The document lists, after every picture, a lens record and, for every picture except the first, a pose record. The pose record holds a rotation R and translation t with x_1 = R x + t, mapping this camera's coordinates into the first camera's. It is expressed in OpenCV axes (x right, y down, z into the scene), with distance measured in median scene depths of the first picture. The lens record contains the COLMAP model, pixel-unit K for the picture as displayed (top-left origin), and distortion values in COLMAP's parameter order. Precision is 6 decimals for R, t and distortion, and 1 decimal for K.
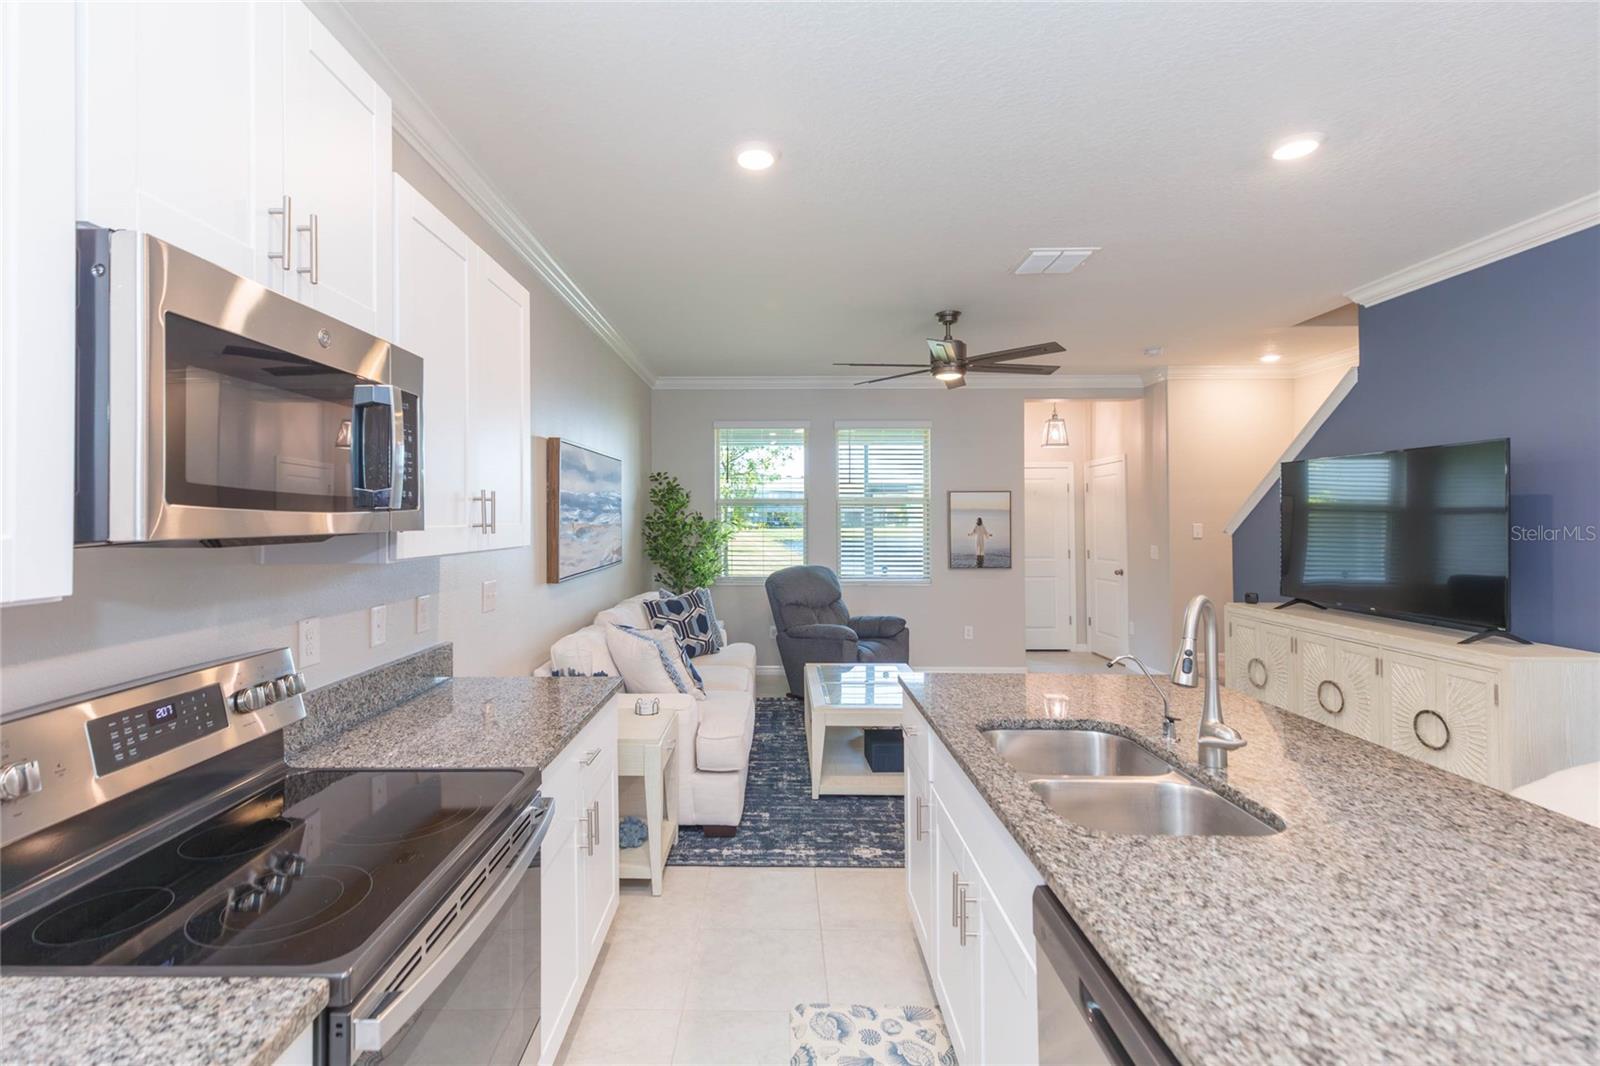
lens RADIAL K [[735.1, 0, 764.9], [0, 735.1, 506.6], [0, 0, 1]] dist [0.001510, 0.000143]
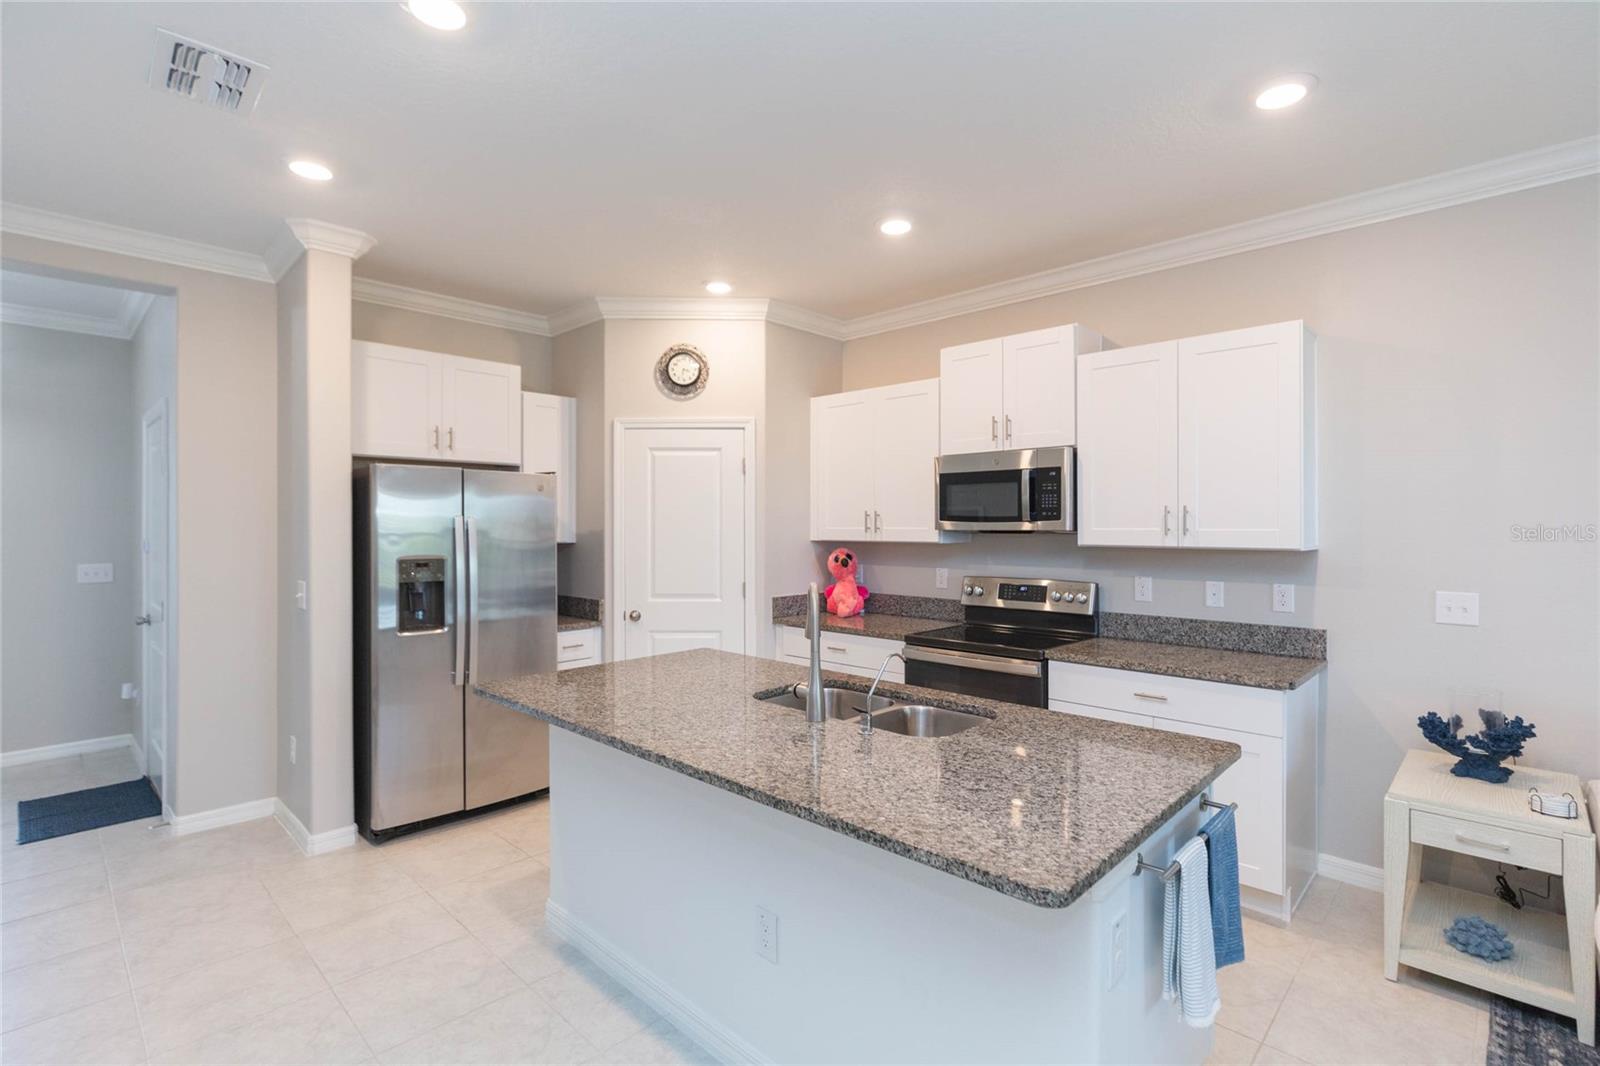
lens RADIAL K [[749.5, 0, 800.0], [0, 749.5, 533.0], [0, 0, 1]] dist [0.000425, 0.000514]
pose [[-0.682865, 0.014011, -0.730410, 1.203548], [0.016159, 0.999861, 0.004073, 0.014308], [0.730365, -0.009022, -0.682997, 1.434908]]
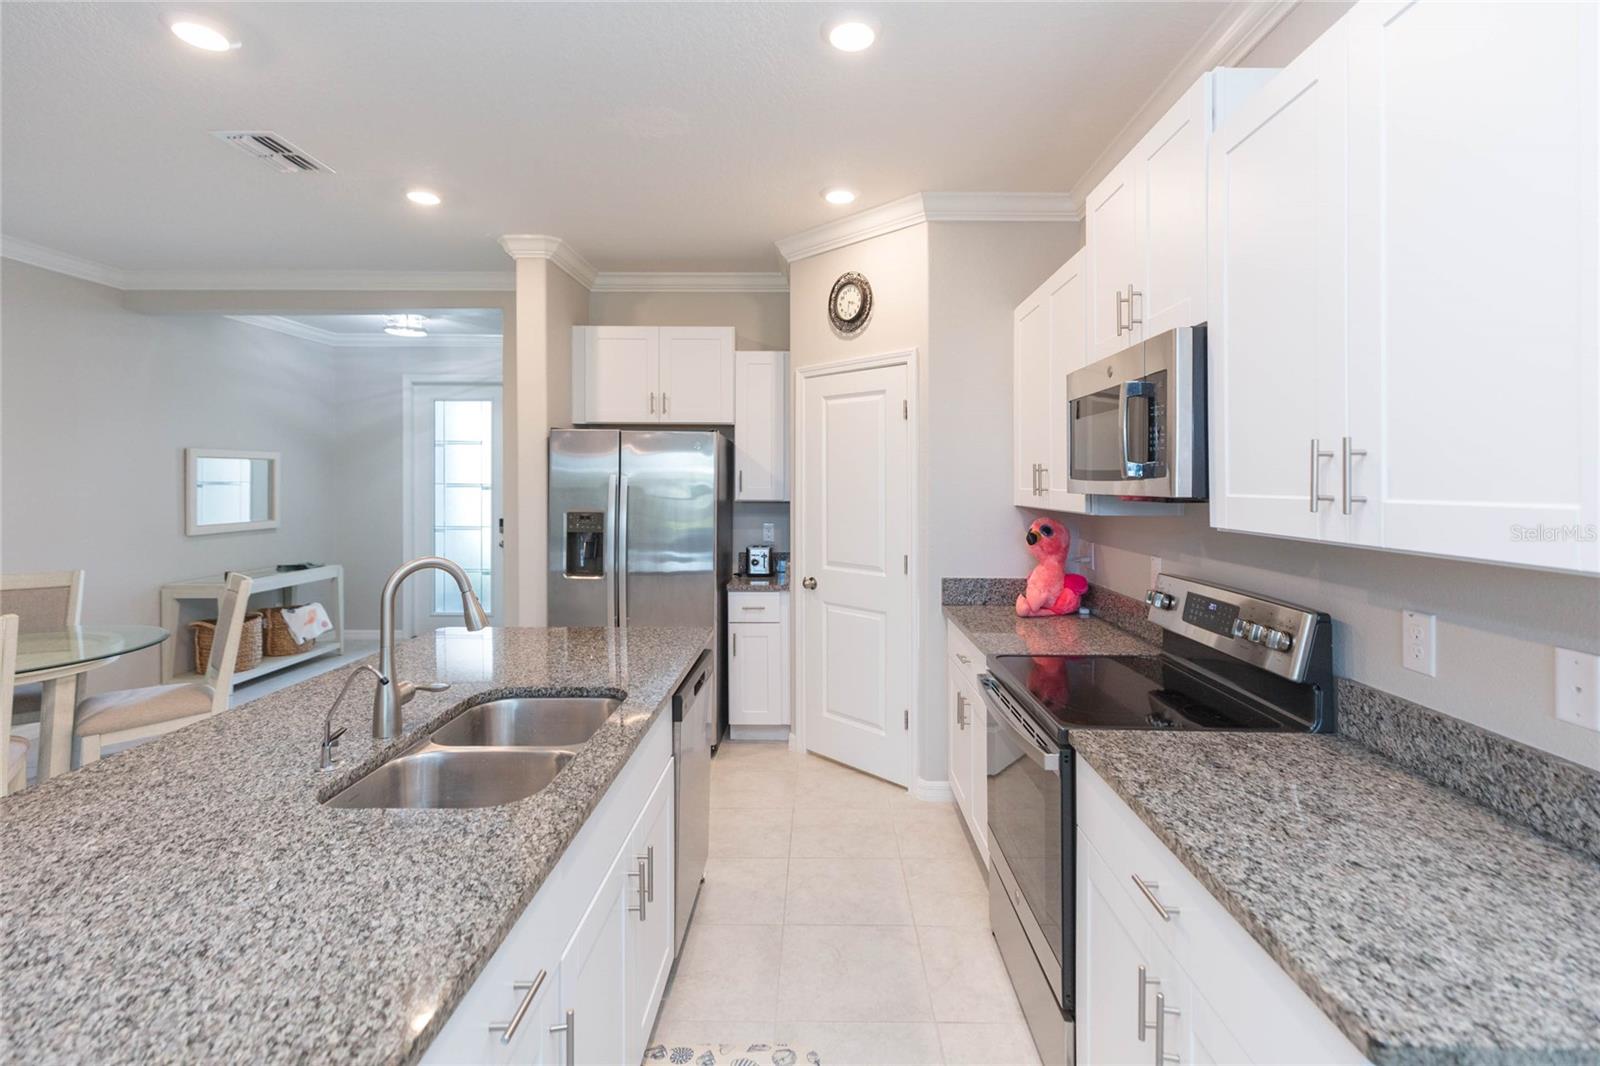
lens RADIAL K [[737.5, 0, 806.0], [0, 737.5, 486.9], [0, 0, 1]] dist [0.003343, 0.000426]
pose [[-0.999988, 0.002494, -0.004325, 0.038310], [0.002532, 0.999958, -0.008839, 0.019197], [0.004303, -0.008850, -0.999952, 1.532637]]
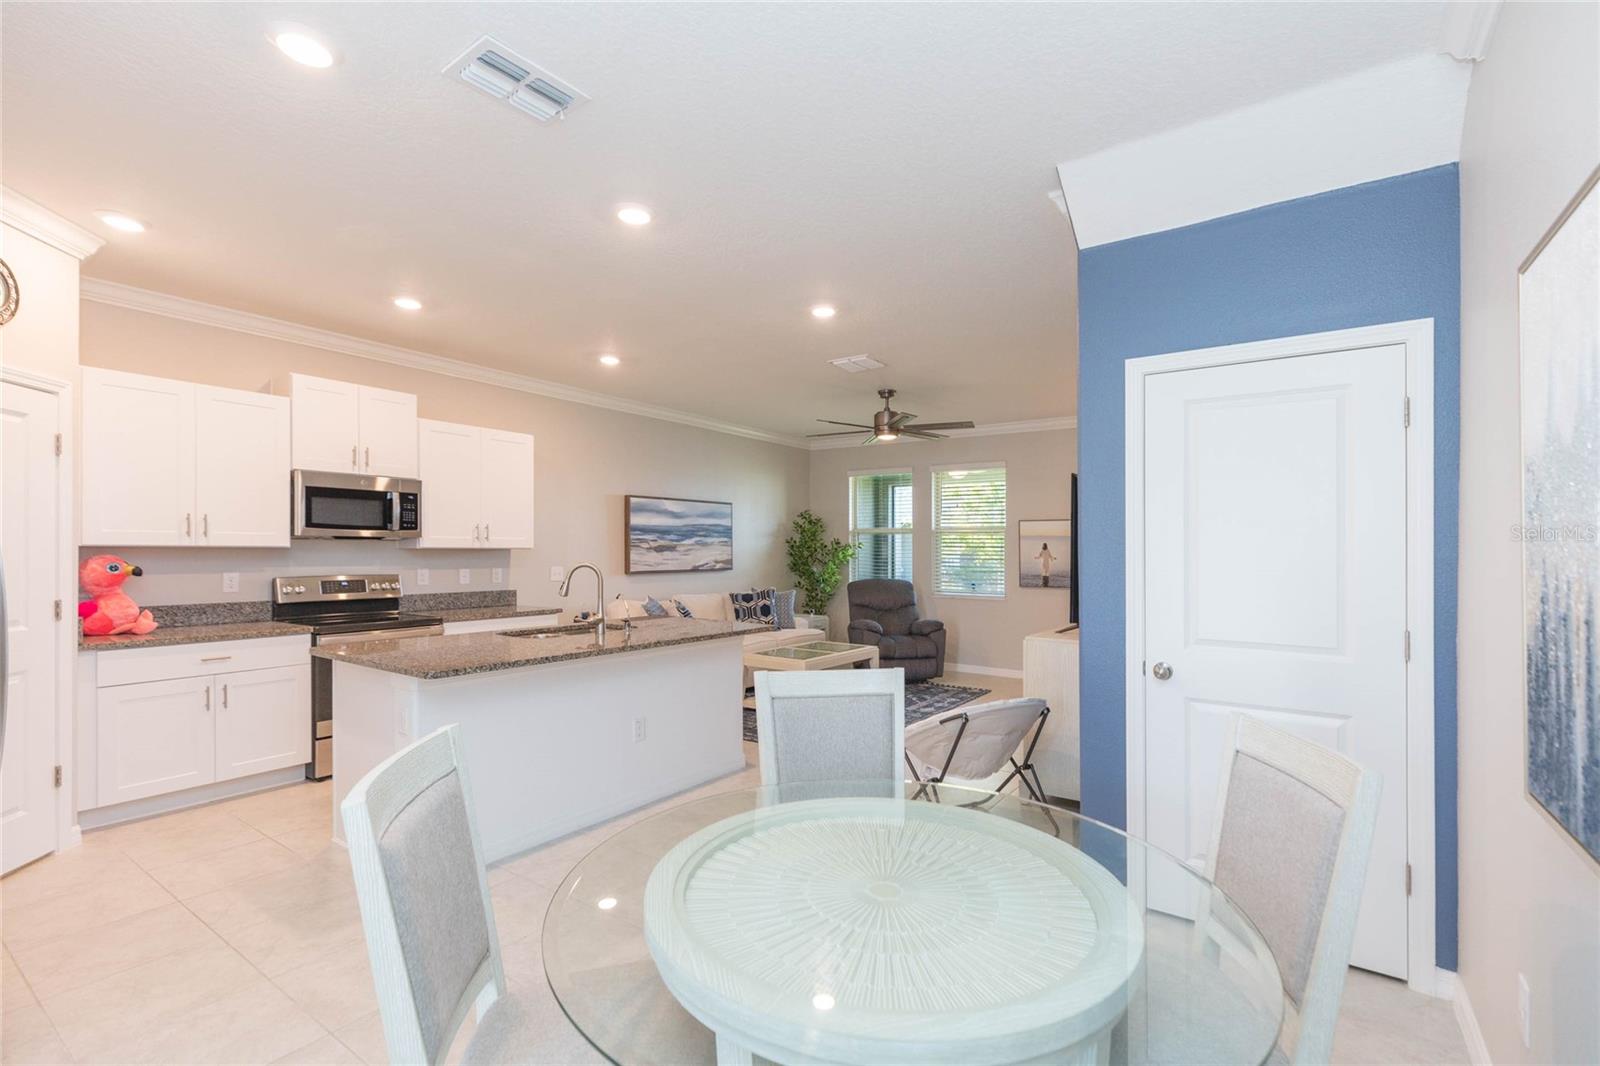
lens RADIAL K [[714.1, 0, 800.3], [0, 714.1, 550.7], [0, 0, 1]] dist [0.001675, 0.000166]
pose [[0.827938, 0.009395, -0.560741, 1.873623], [-0.000760, 0.999878, 0.015630, 0.030382], [0.560819, -0.012515, 0.827844, -0.424505]]
